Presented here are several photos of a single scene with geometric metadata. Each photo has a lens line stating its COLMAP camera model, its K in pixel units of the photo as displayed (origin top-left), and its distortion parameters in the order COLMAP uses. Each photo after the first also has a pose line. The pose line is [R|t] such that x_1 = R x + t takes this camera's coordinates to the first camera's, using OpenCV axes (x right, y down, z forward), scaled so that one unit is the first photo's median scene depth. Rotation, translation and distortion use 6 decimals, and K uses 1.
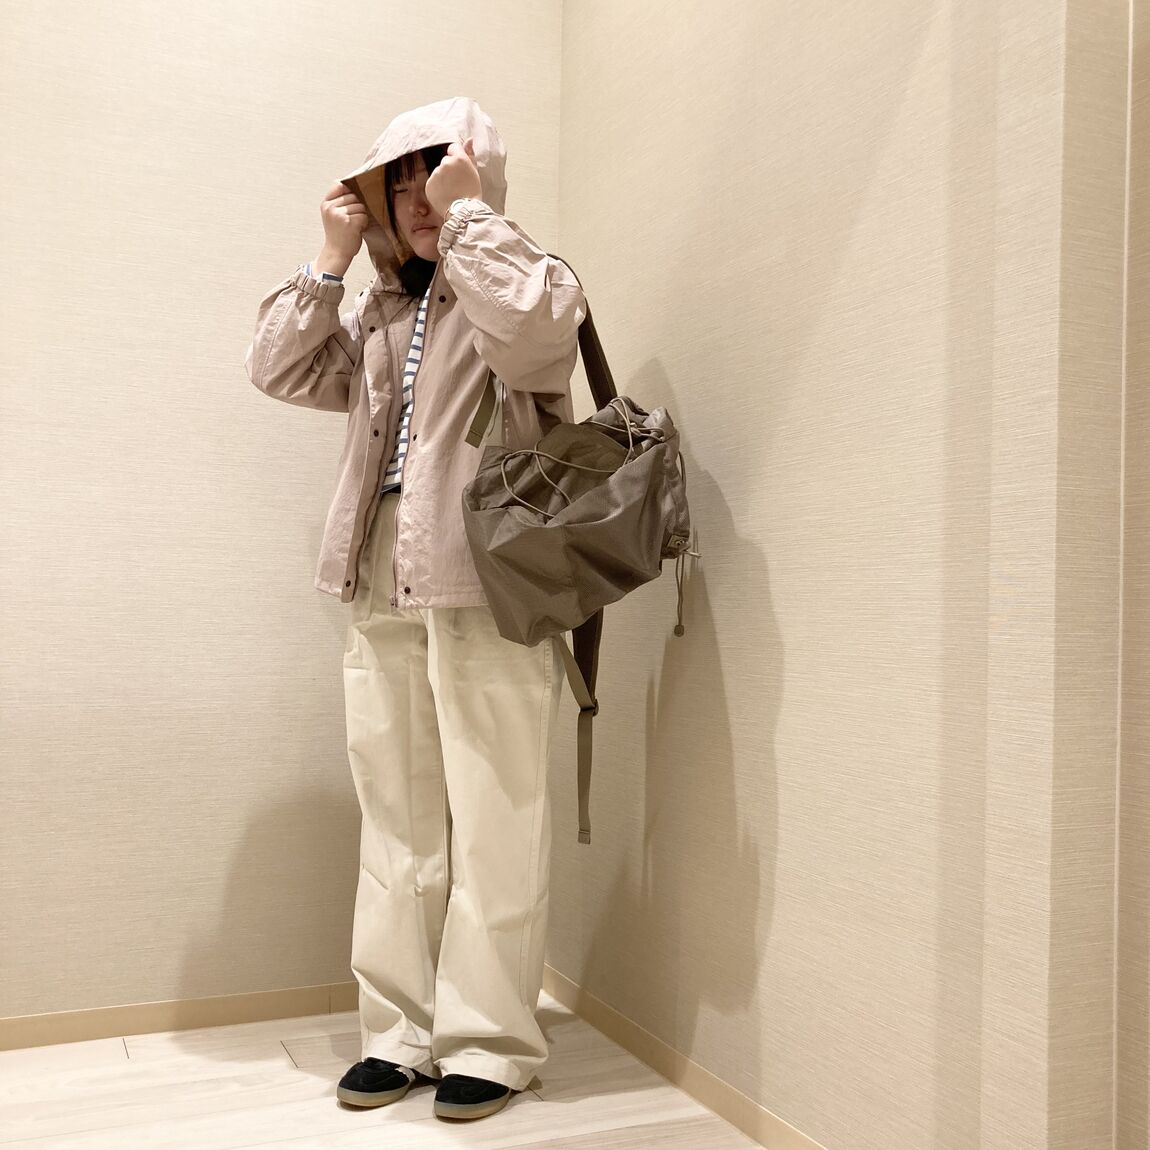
lens RADIAL K [[1402.5, 0, 572.6], [0, 1402.5, 595.8], [0, 0, 1]] dist [-0.065462, 0.175581]
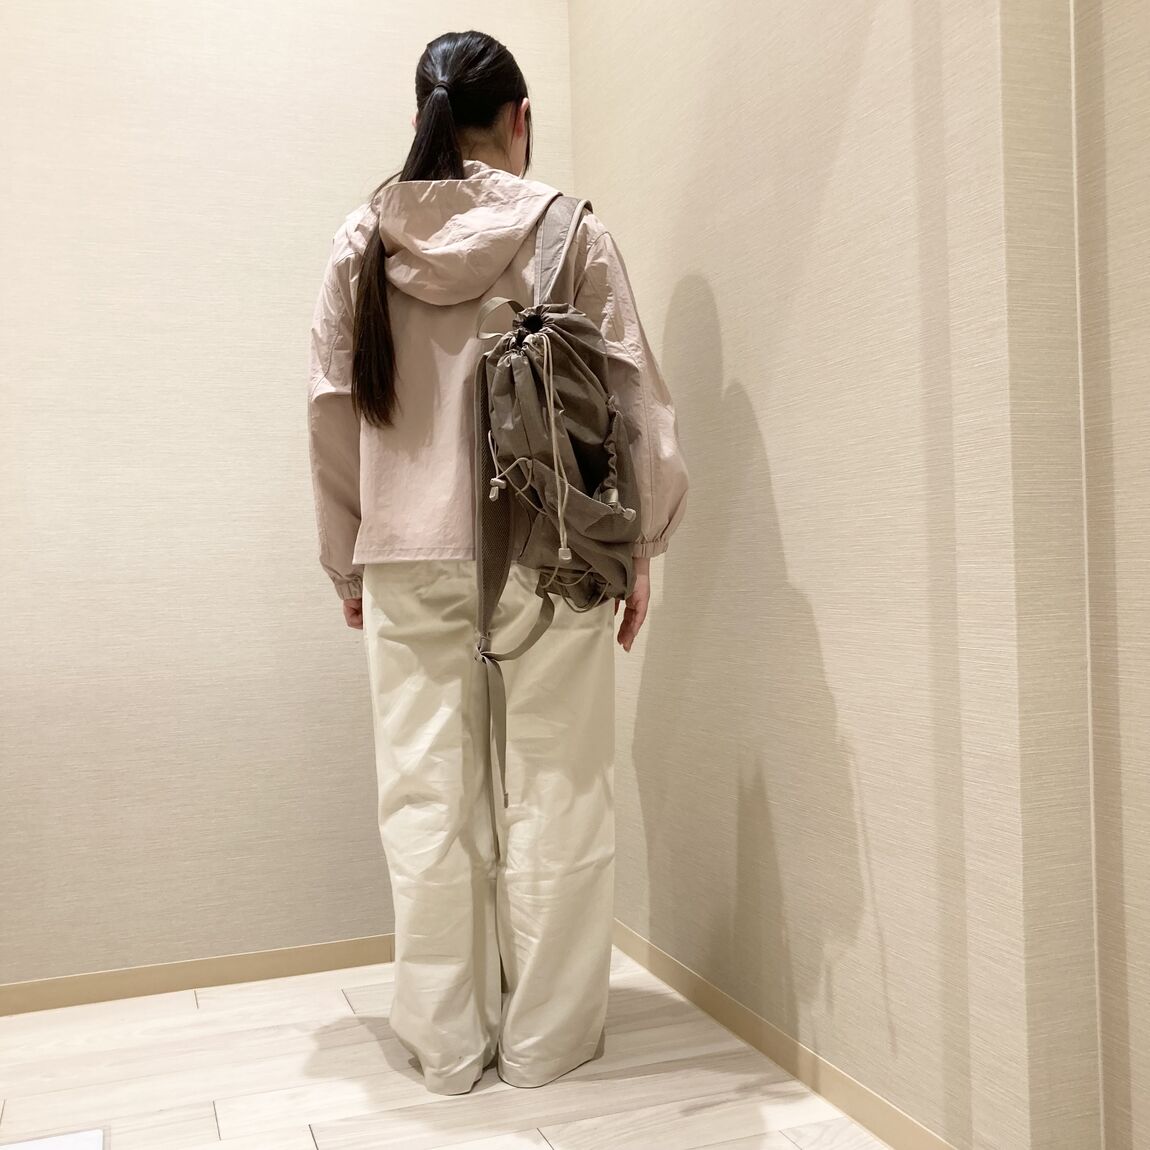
lens RADIAL K [[1402.5, 0, 572.6], [0, 1402.5, 595.8], [0, 0, 1]] dist [-0.065462, 0.175581]
pose [[0.995118, -0.050811, -0.084603, 0.109816], [0.053445, 0.998145, 0.029163, 0.006608], [0.082964, -0.033542, 0.995988, -0.027245]]
